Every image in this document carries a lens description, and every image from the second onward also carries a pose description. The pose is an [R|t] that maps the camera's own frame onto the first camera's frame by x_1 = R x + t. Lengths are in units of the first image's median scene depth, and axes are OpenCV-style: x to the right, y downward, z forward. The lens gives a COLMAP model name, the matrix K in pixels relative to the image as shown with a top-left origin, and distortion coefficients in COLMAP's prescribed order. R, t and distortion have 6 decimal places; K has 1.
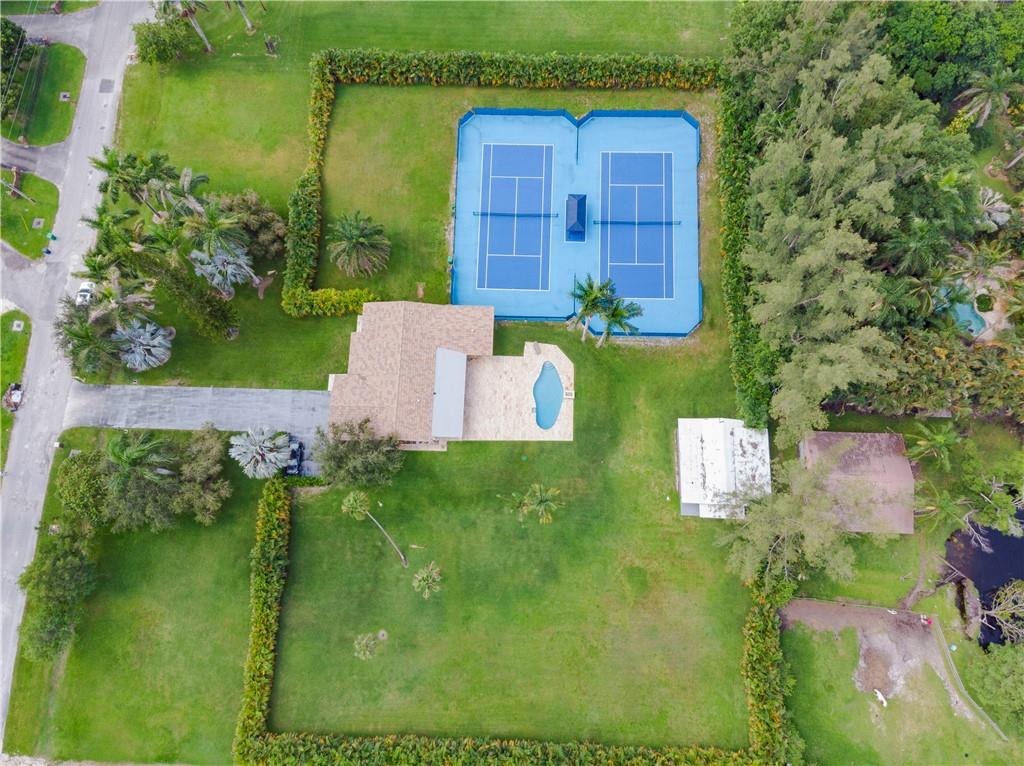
lens RADIAL K [[718.9, 0, 516.5], [0, 718.9, 388.3], [0, 0, 1]] dist [0.229999, -0.245003]
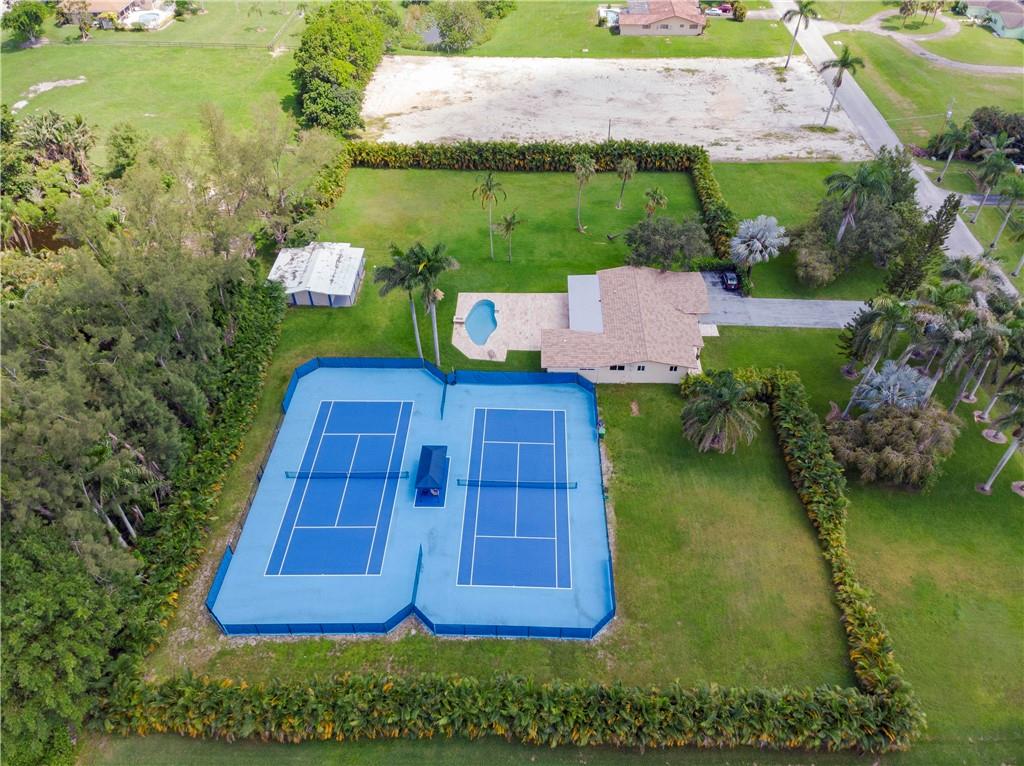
lens RADIAL K [[718.9, 0, 516.5], [0, 718.9, 388.3], [0, 0, 1]] dist [0.229999, -0.245003]
pose [[-0.999938, 0.011080, 0.001430, -0.002694], [-0.004084, -0.481708, 0.876322, -0.835436], [0.010399, 0.876262, 0.481723, 0.599404]]
